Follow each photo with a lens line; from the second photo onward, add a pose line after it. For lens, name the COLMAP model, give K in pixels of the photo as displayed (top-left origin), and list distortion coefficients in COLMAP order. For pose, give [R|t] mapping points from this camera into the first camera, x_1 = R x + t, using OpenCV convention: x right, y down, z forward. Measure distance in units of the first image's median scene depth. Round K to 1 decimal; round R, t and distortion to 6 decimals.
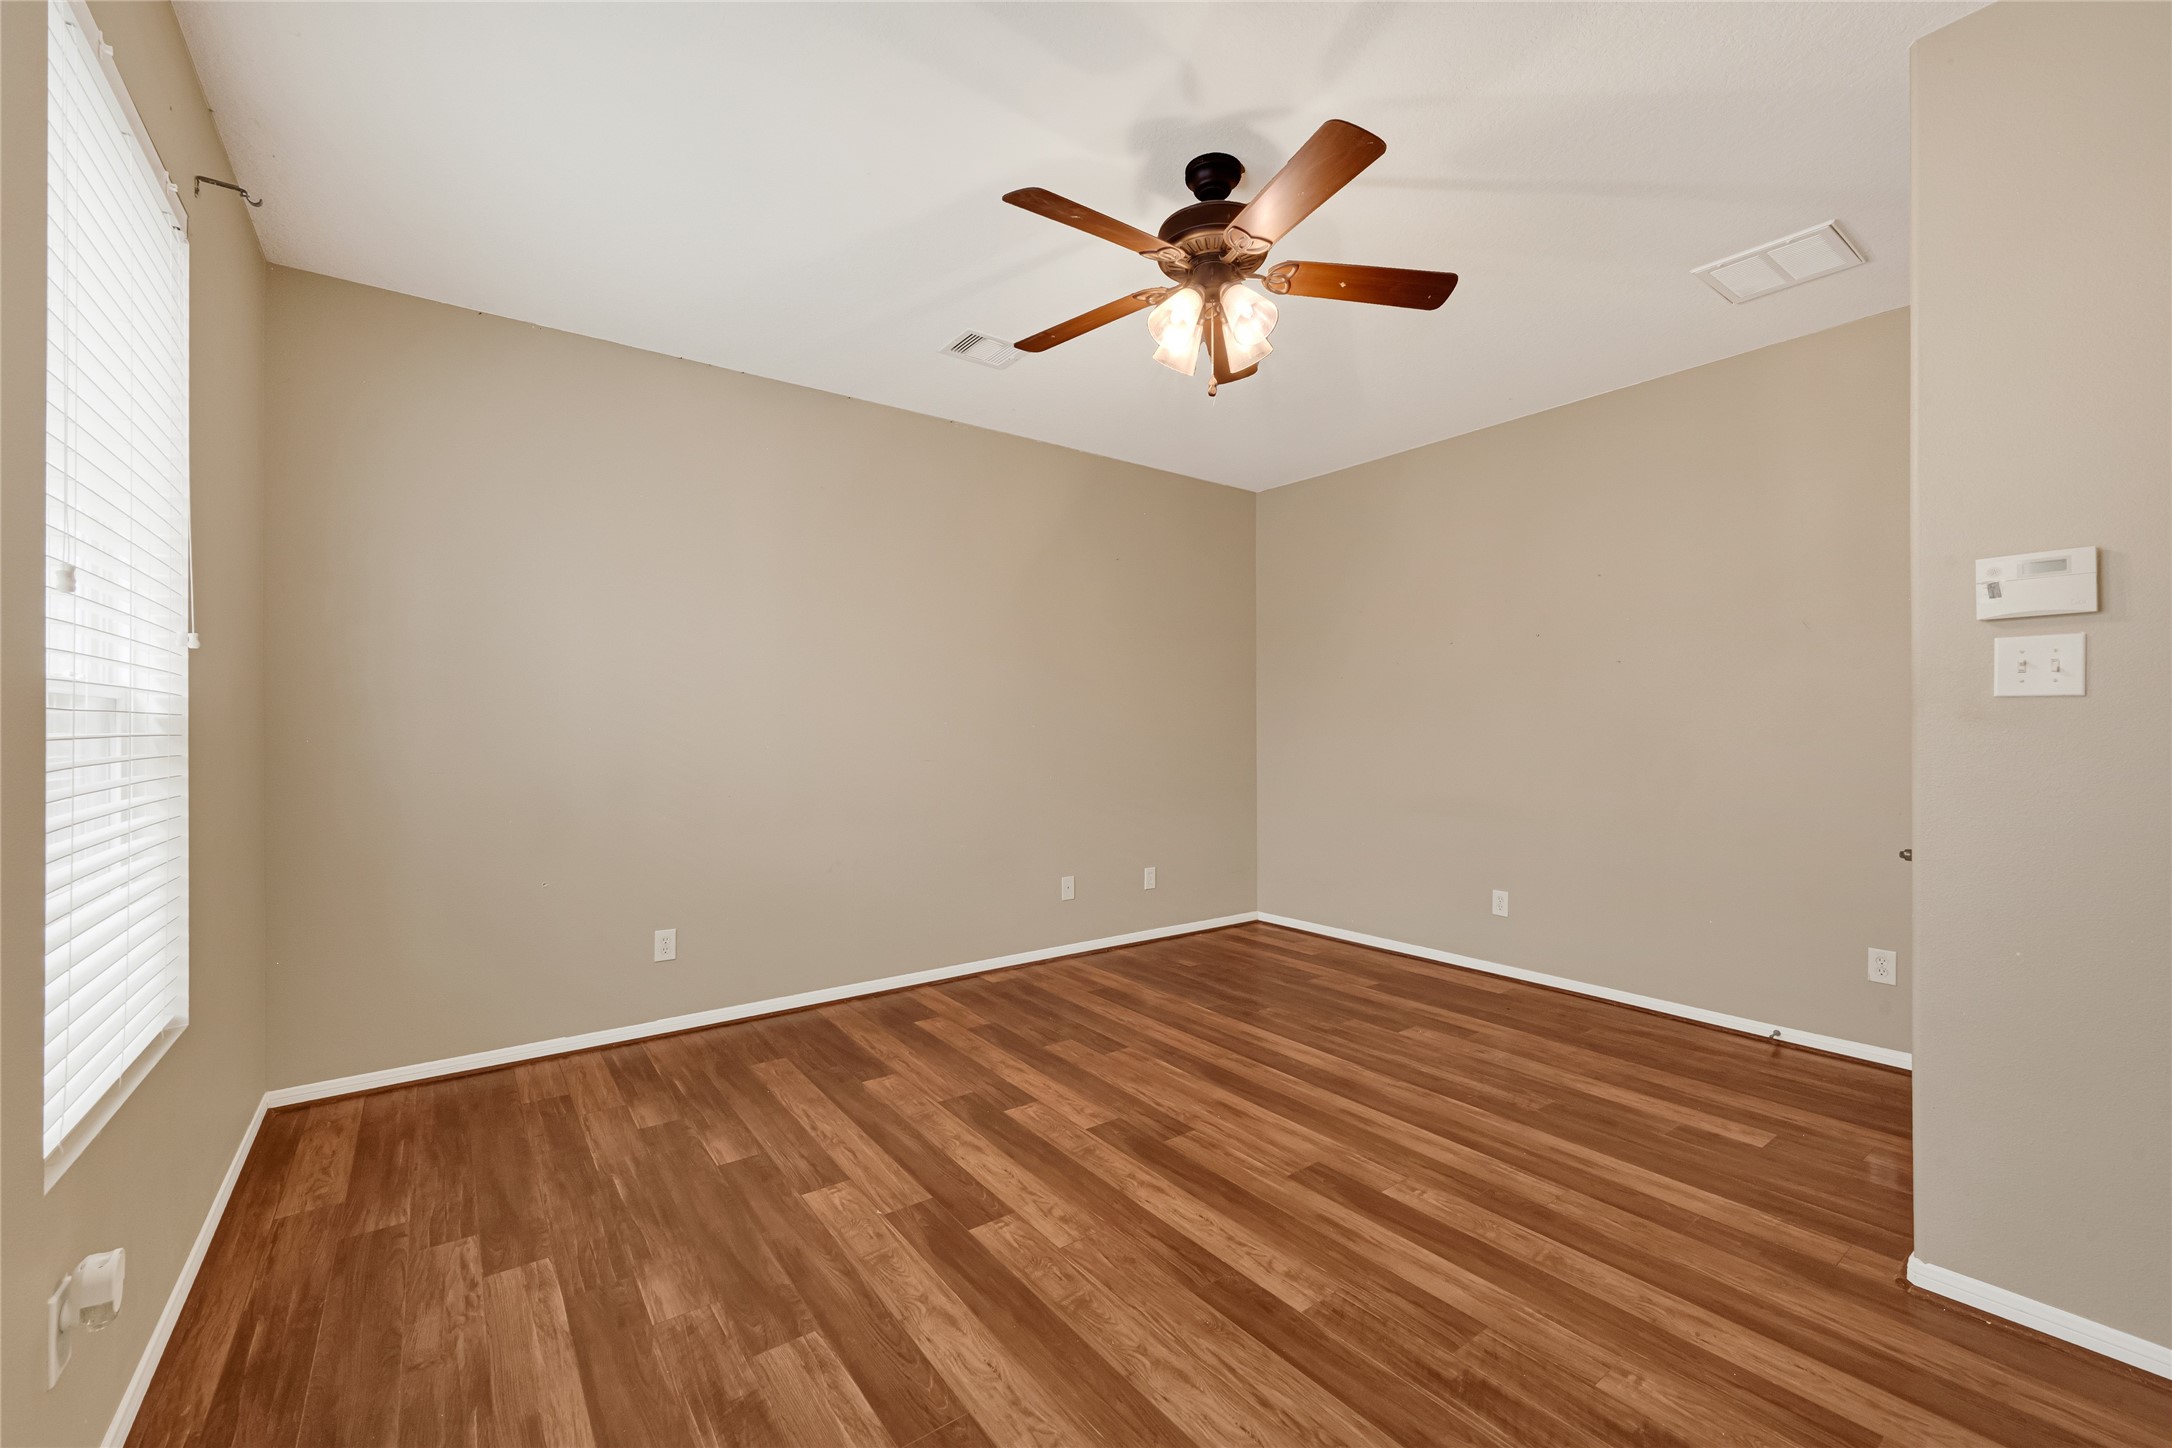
lens RADIAL K [[884.8, 0, 1076.2], [0, 884.8, 723.3], [0, 0, 1]] dist [-0.000108, -0.000034]
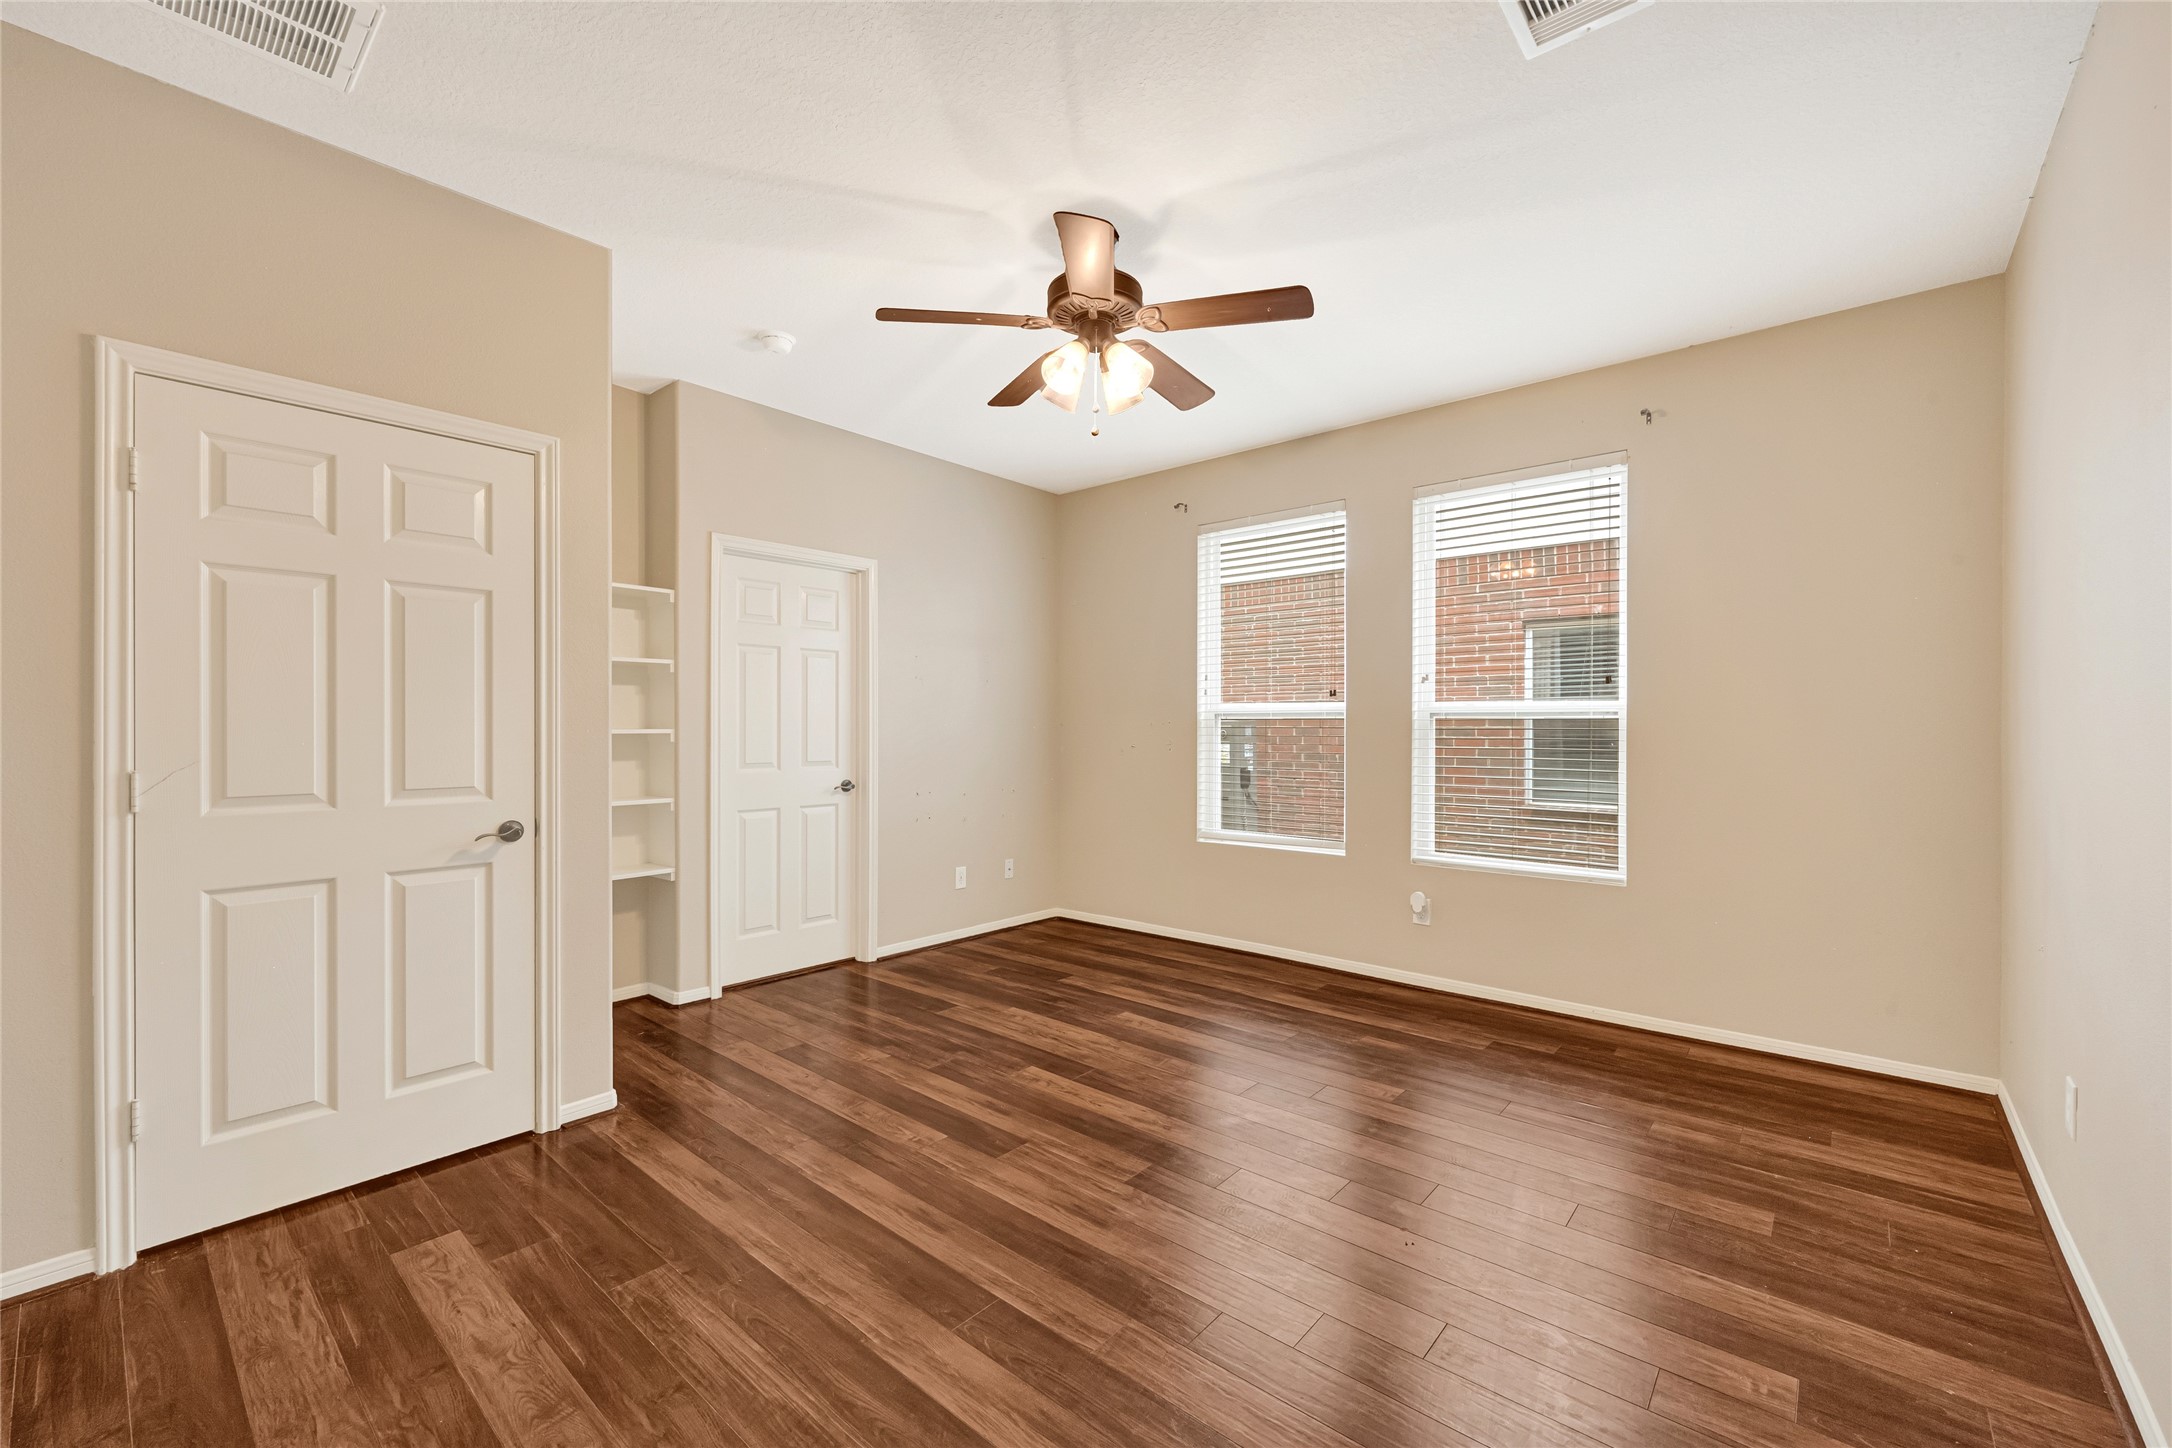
lens RADIAL K [[884.8, 0, 1093.0], [0, 884.8, 730.9], [0, 0, 1]] dist [-0.000108, -0.000034]
pose [[-0.972817, 0.002752, -0.231560, 0.417558], [0.001968, 0.999992, 0.003617, 0.008084], [0.231568, 0.003063, -0.972814, 2.102030]]
